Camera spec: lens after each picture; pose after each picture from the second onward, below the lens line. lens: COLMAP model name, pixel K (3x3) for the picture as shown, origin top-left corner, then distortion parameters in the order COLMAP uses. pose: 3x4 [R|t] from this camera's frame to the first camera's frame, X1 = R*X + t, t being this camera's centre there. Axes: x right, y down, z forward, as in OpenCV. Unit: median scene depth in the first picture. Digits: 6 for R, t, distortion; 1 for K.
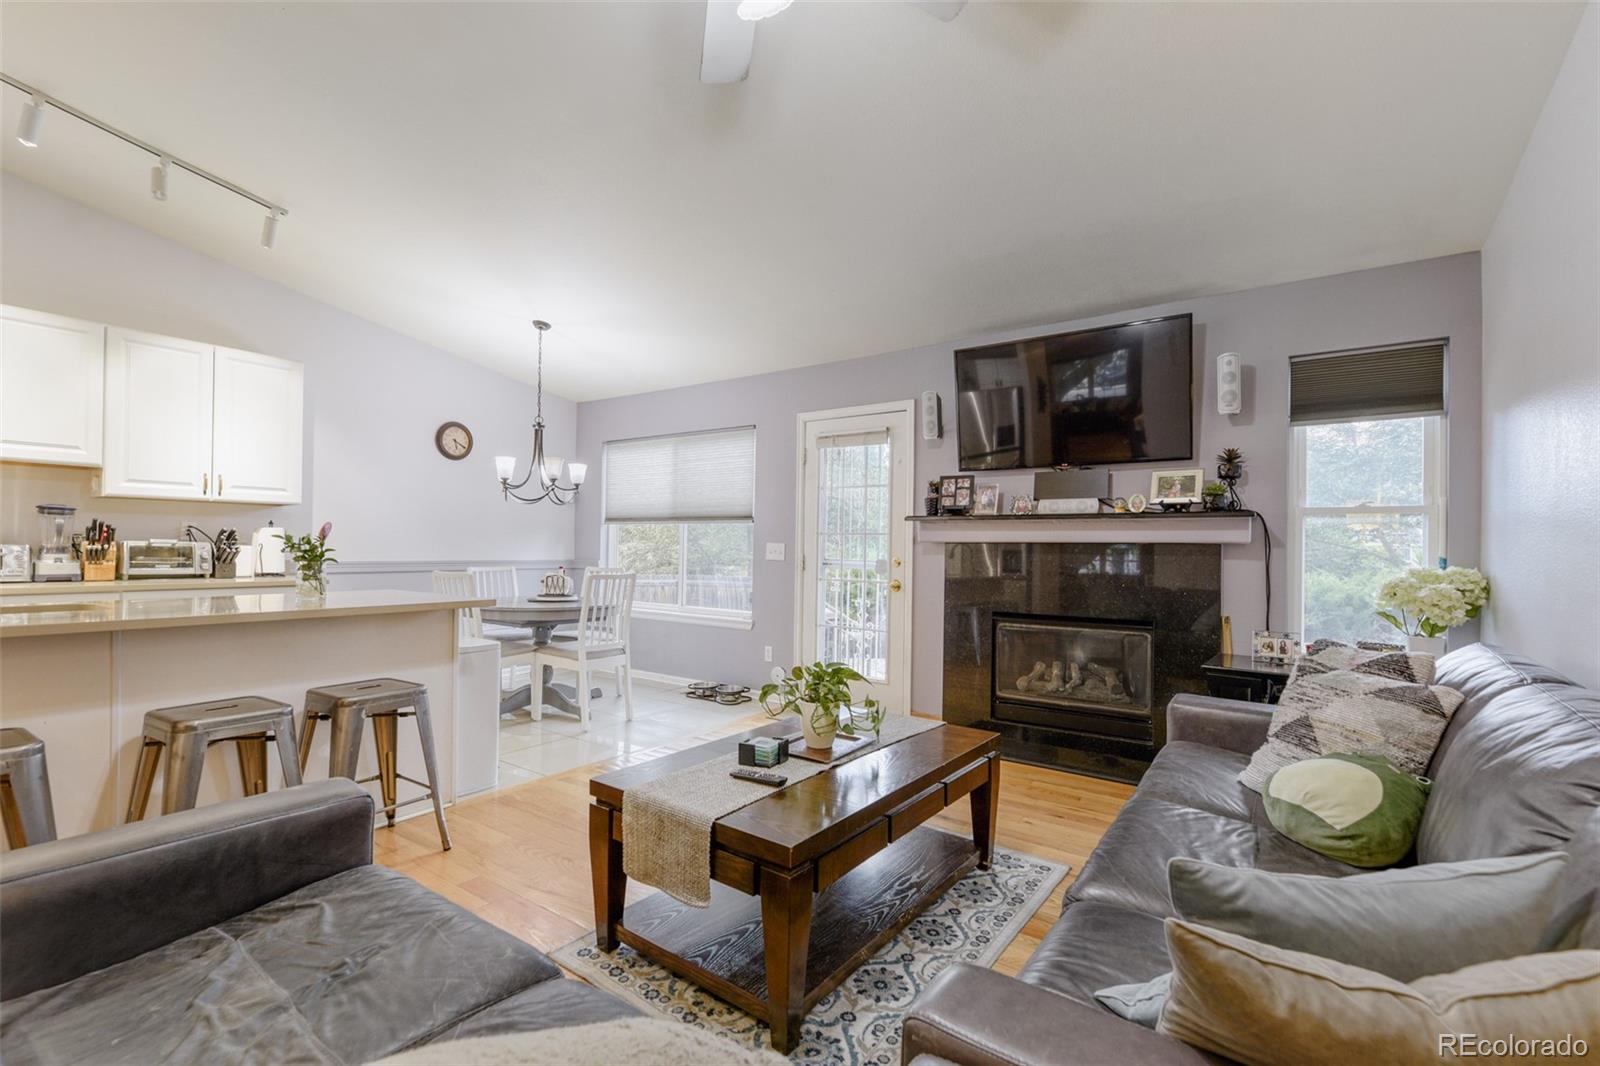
lens RADIAL K [[704.6, 0, 800.7], [0, 704.6, 547.4], [0, 0, 1]] dist [0.001449, 0.000043]
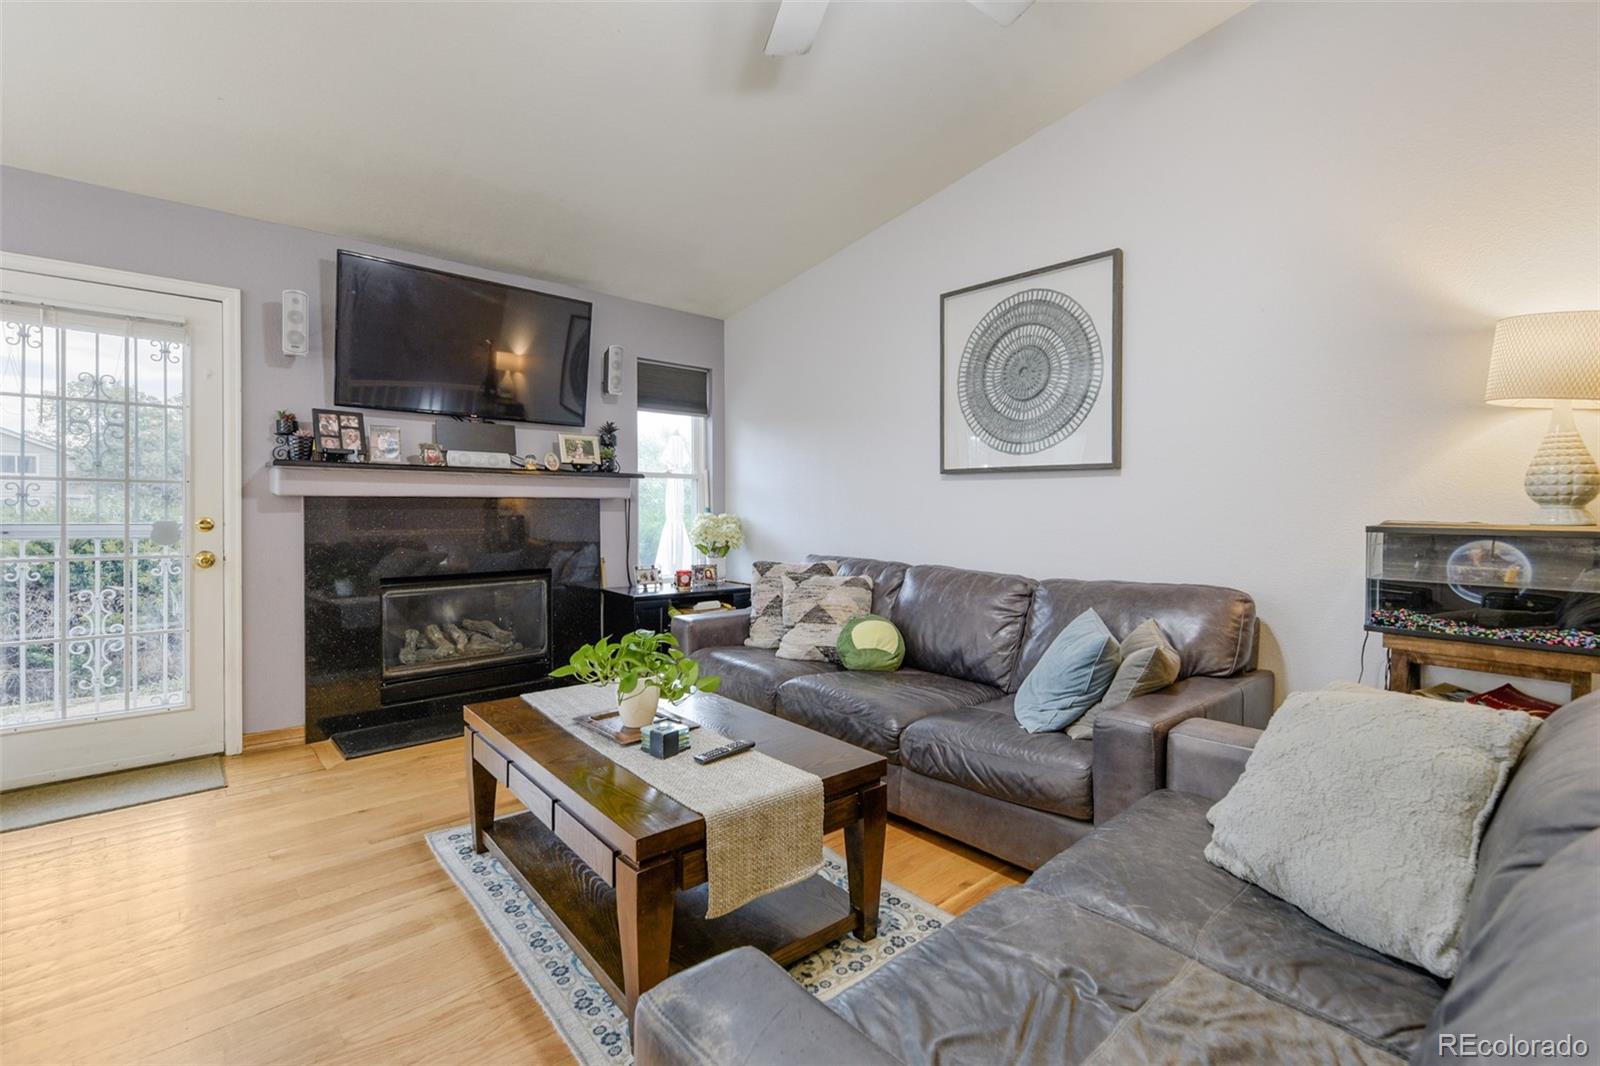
lens RADIAL K [[713.7, 0, 810.6], [0, 713.7, 516.5], [0, 0, 1]] dist [0.000594, 0.000103]
pose [[0.215140, -0.025258, 0.976256, -0.446097], [-0.001709, 0.999654, 0.026240, -0.006241], [-0.976582, -0.007313, 0.215023, 0.318134]]
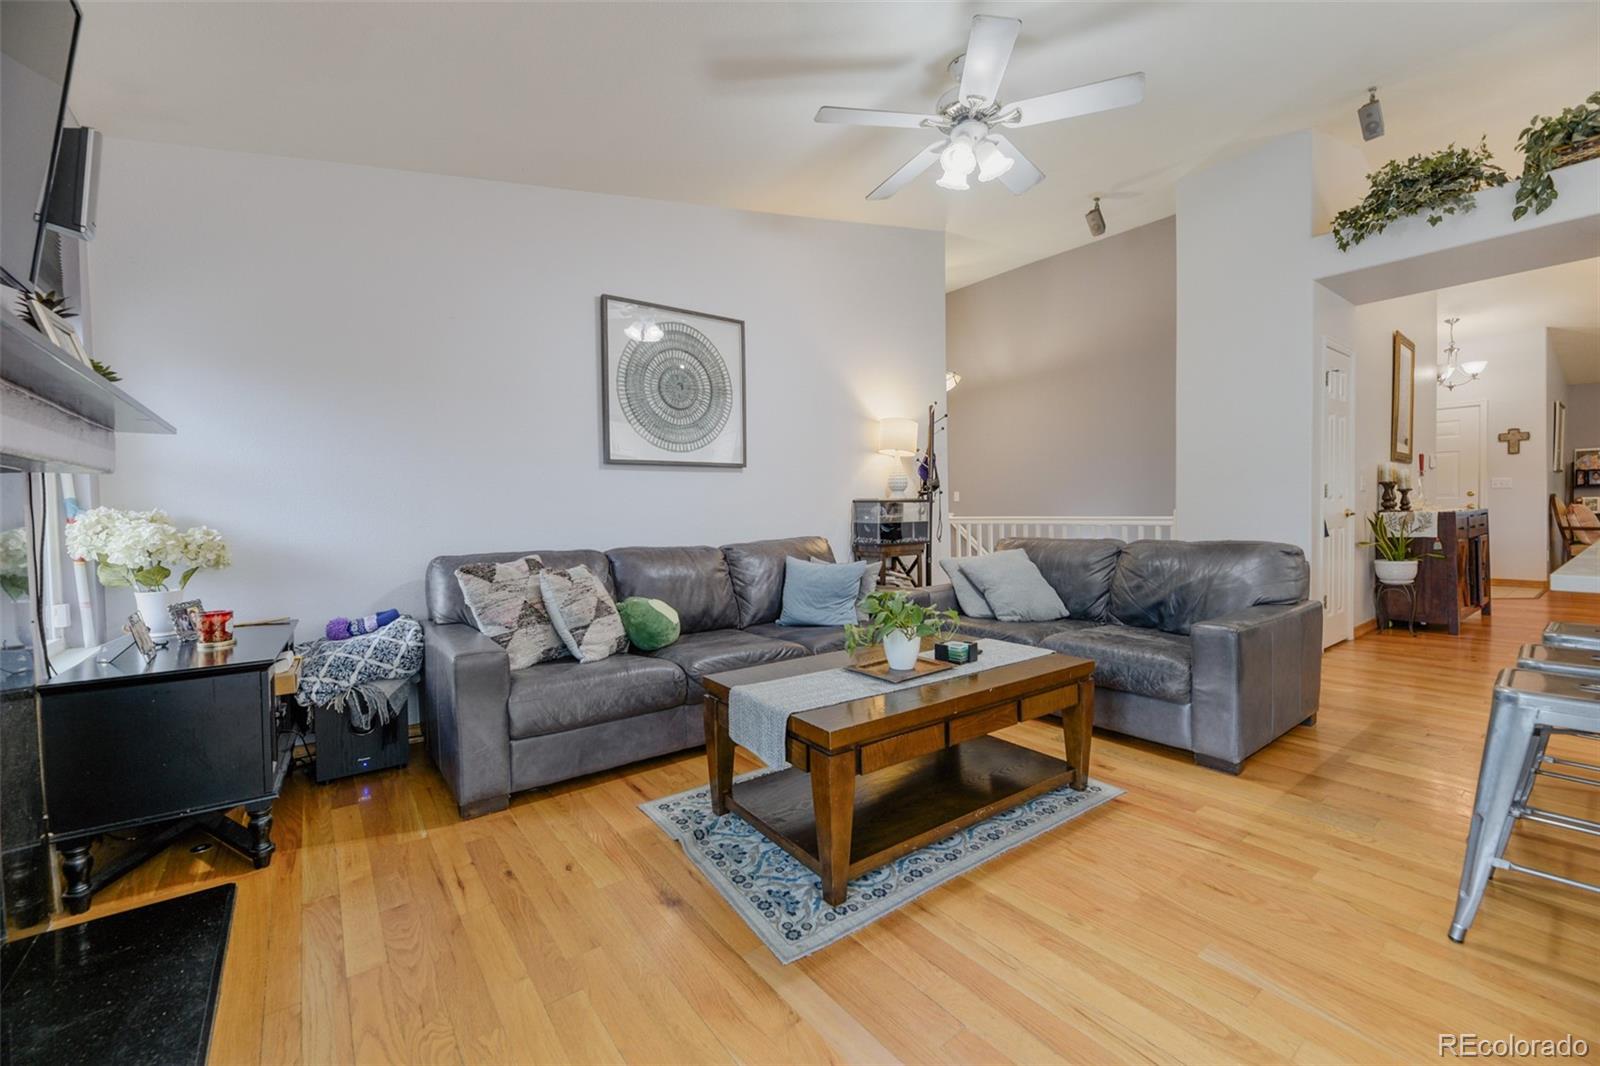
lens RADIAL K [[662.3, 0, 800.1], [0, 662.3, 526.3], [0, 0, 1]] dist [-0.000742, -0.000511]
pose [[-0.955217, -0.004942, 0.295864, -0.067464], [0.006027, 0.999328, 0.036150, 0.016299], [-0.295844, 0.036314, -0.954546, 1.082510]]
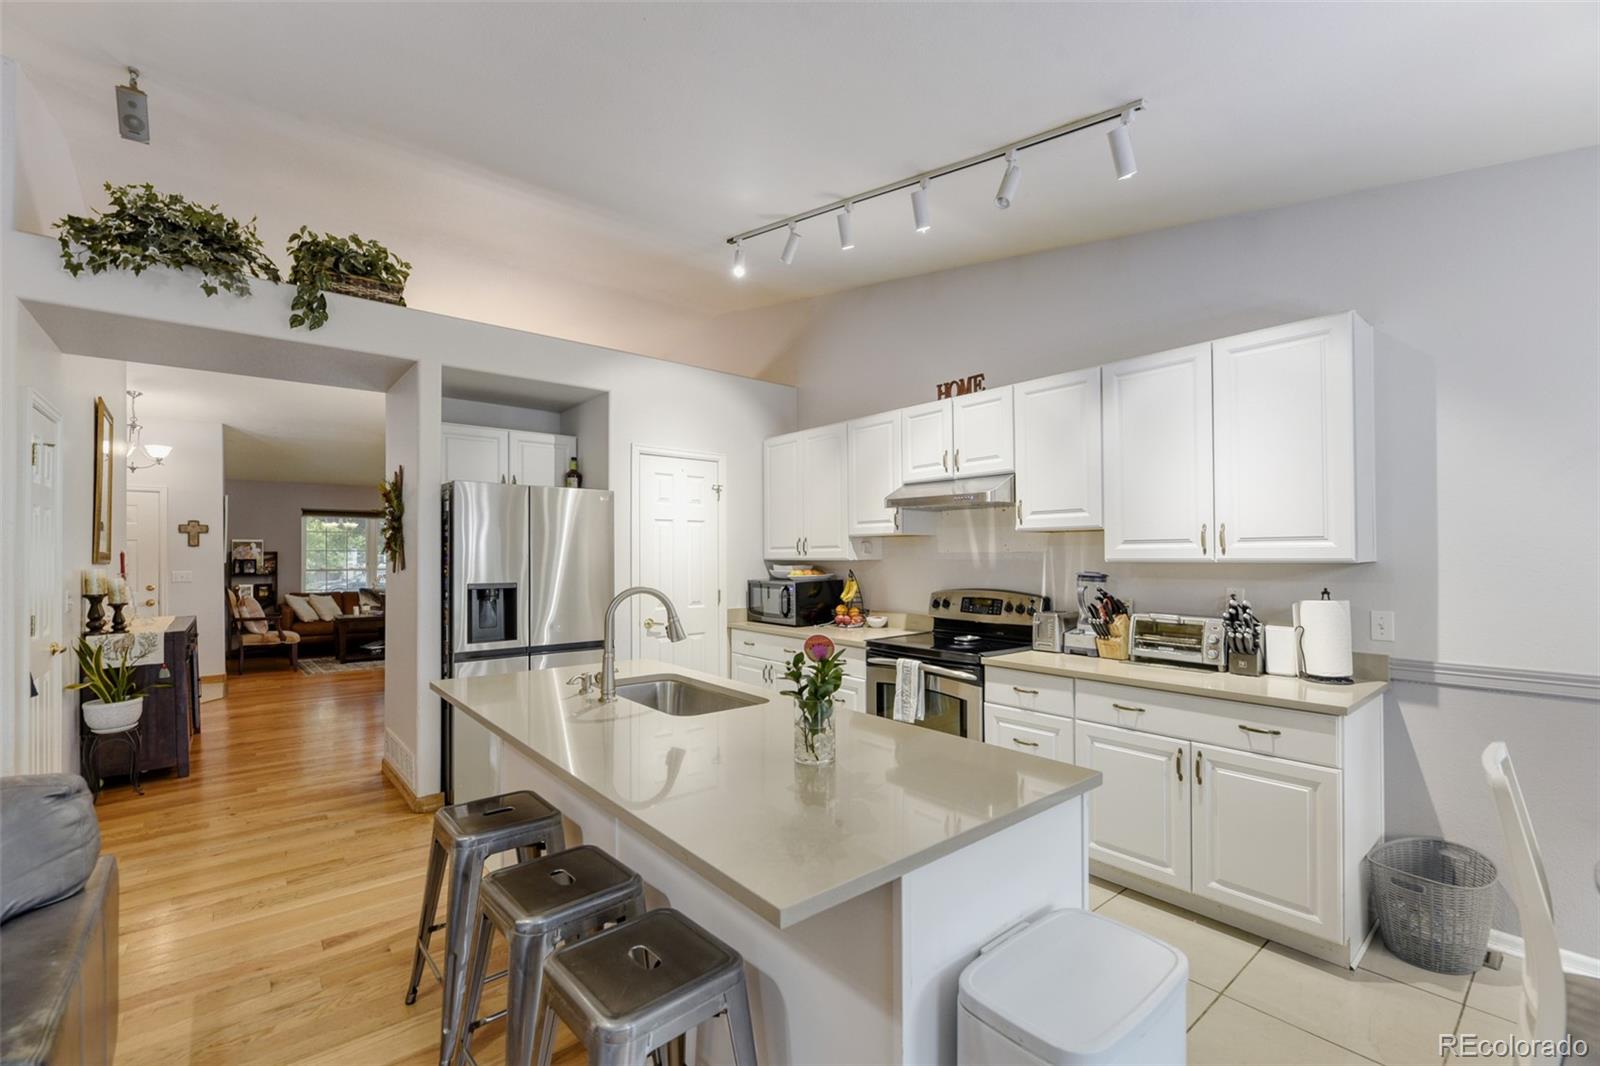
lens RADIAL K [[674.0, 0, 802.0], [0, 674.0, 550.8], [0, 0, 1]] dist [-0.001707, -0.000693]
pose [[-0.250531, -0.016600, -0.967966, -0.082197], [-0.000649, 0.999856, -0.016979, -0.064938], [0.968108, -0.003626, -0.250505, 0.763168]]
